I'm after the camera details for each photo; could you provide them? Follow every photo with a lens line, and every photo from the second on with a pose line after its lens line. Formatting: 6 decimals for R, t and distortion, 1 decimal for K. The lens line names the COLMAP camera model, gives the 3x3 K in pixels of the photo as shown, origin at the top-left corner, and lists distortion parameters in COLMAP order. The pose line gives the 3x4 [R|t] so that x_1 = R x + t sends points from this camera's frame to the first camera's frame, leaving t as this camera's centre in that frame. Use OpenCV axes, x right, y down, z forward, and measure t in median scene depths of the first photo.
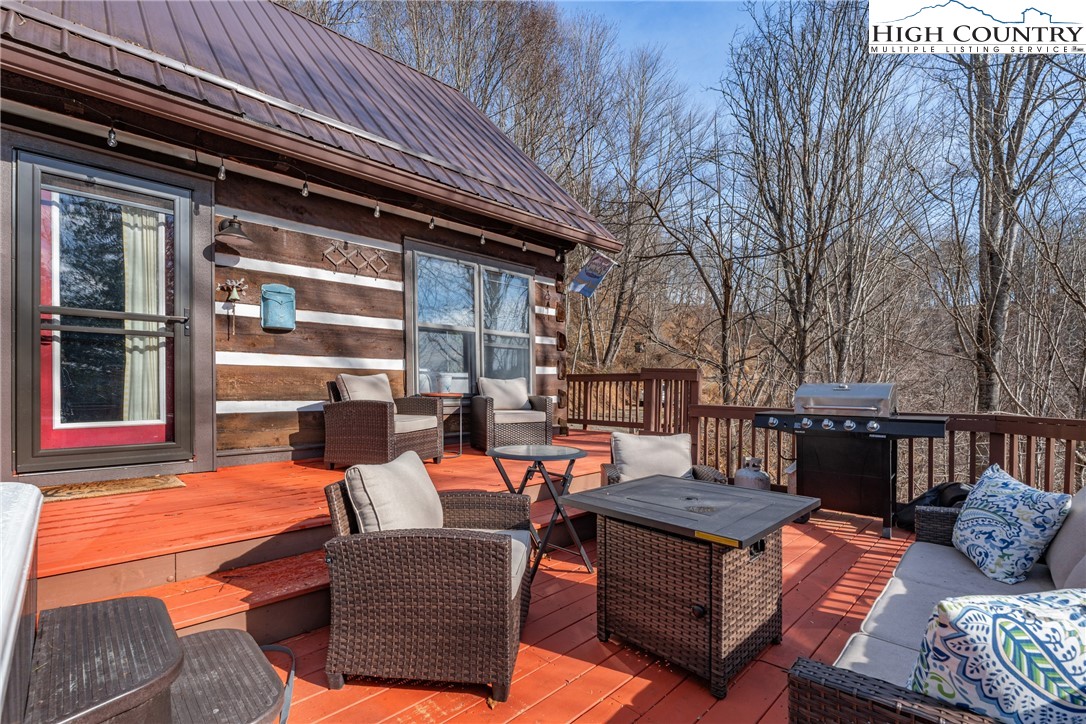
lens RADIAL K [[481.6, 0, 542.4], [0, 481.6, 376.9], [0, 0, 1]] dist [-0.004809, 0.000048]
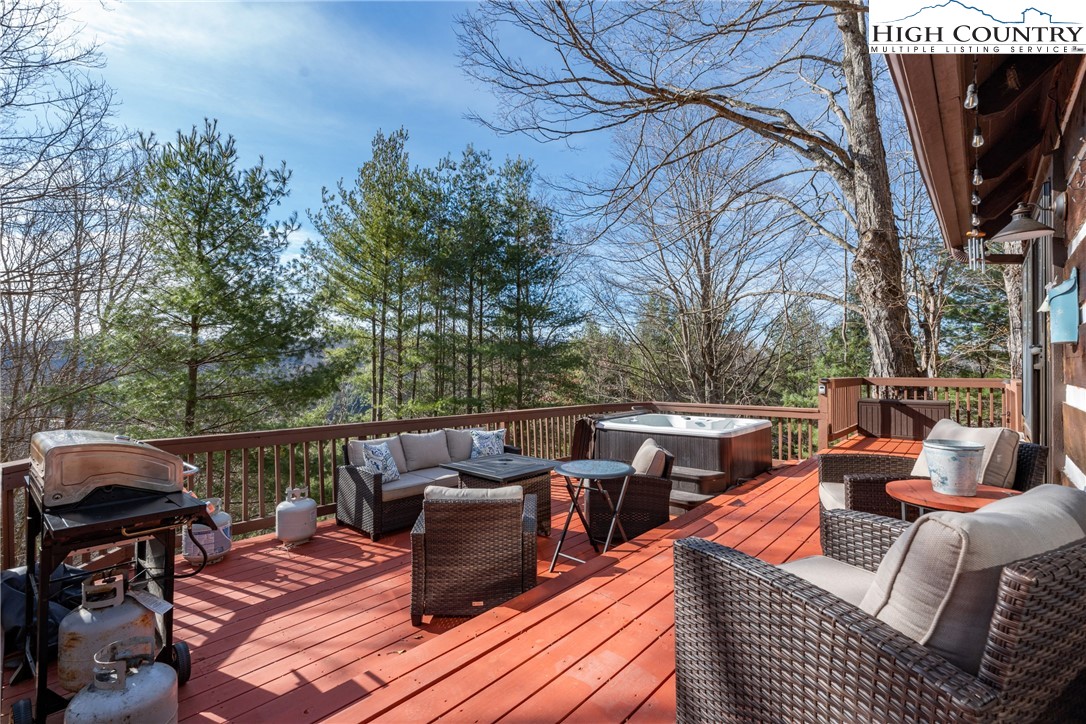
lens RADIAL K [[481.6, 0, 542.4], [0, 481.6, 376.9], [0, 0, 1]] dist [-0.004809, 0.000048]
pose [[-0.998721, -0.006377, -0.050153, 0.115394], [-0.006795, 0.999944, 0.008154, -0.061133], [0.050098, 0.008485, -0.998708, 1.388763]]
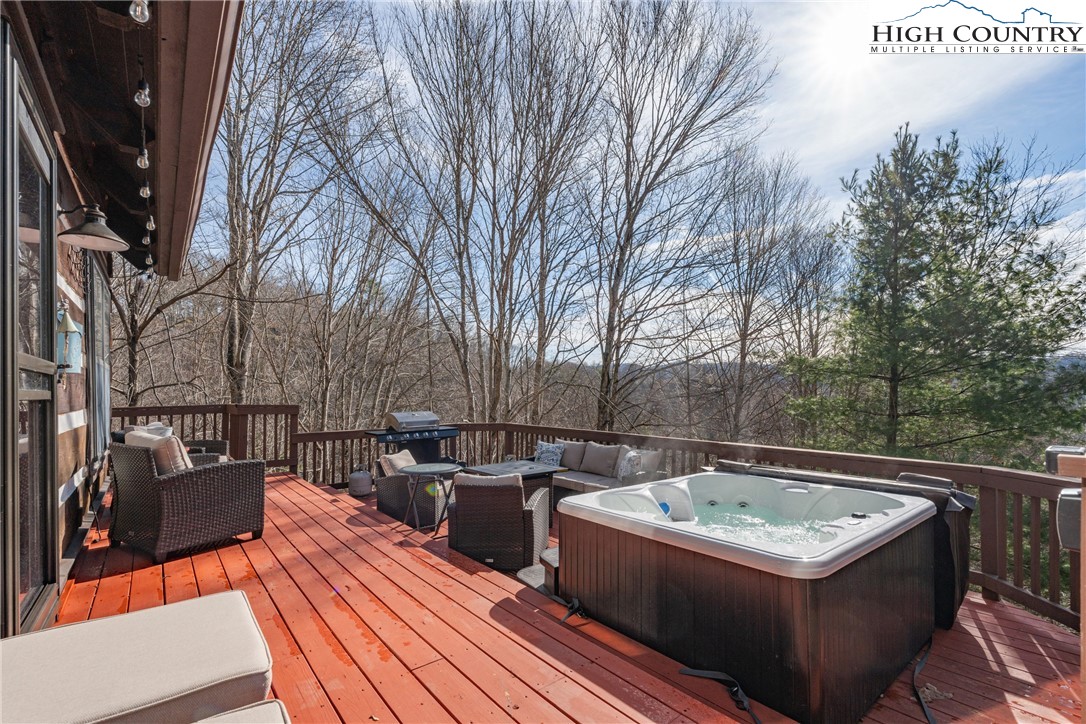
lens RADIAL K [[492.2, 0, 544.7], [0, 492.2, 389.3], [0, 0, 1]] dist [-0.000933, -0.000161]
pose [[0.098182, -0.008091, 0.995136, -1.000145], [-0.003351, 0.999959, 0.008460, -0.078208], [-0.995163, -0.004165, 0.098150, 0.278631]]
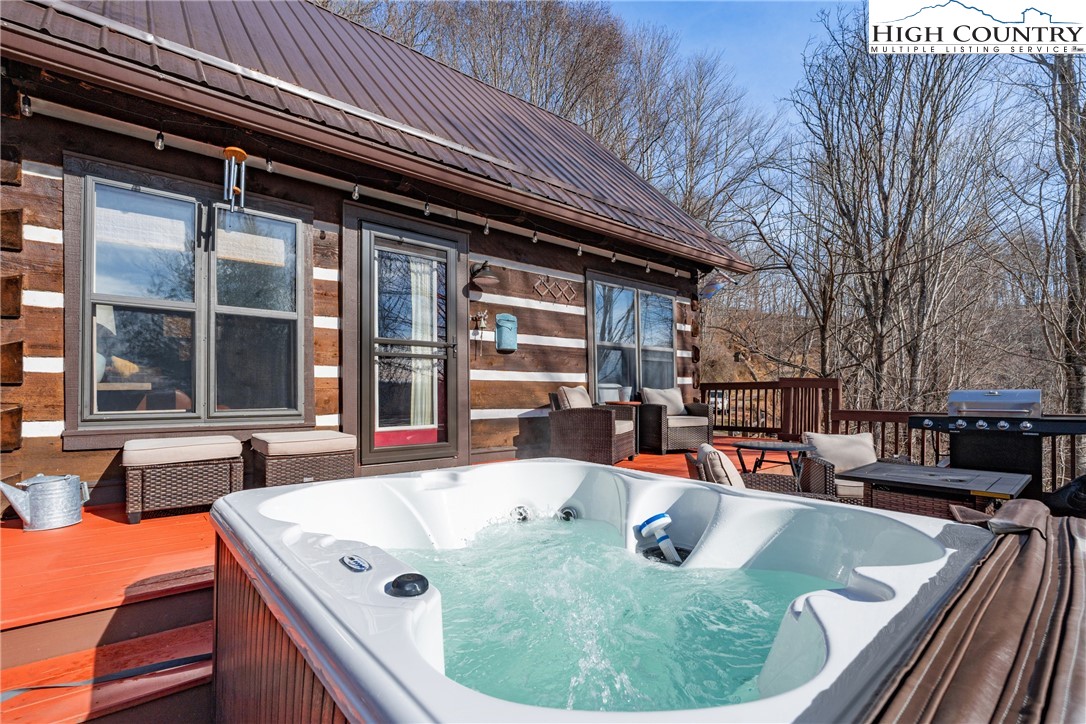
lens RADIAL K [[497.2, 0, 551.0], [0, 497.2, 378.9], [0, 0, 1]] dist [-0.000729, -0.000695]
pose [[0.998686, -0.011568, -0.049920, -0.332232], [0.010965, 0.999864, -0.012348, -0.008812], [0.050056, 0.011784, 0.998677, -0.226101]]
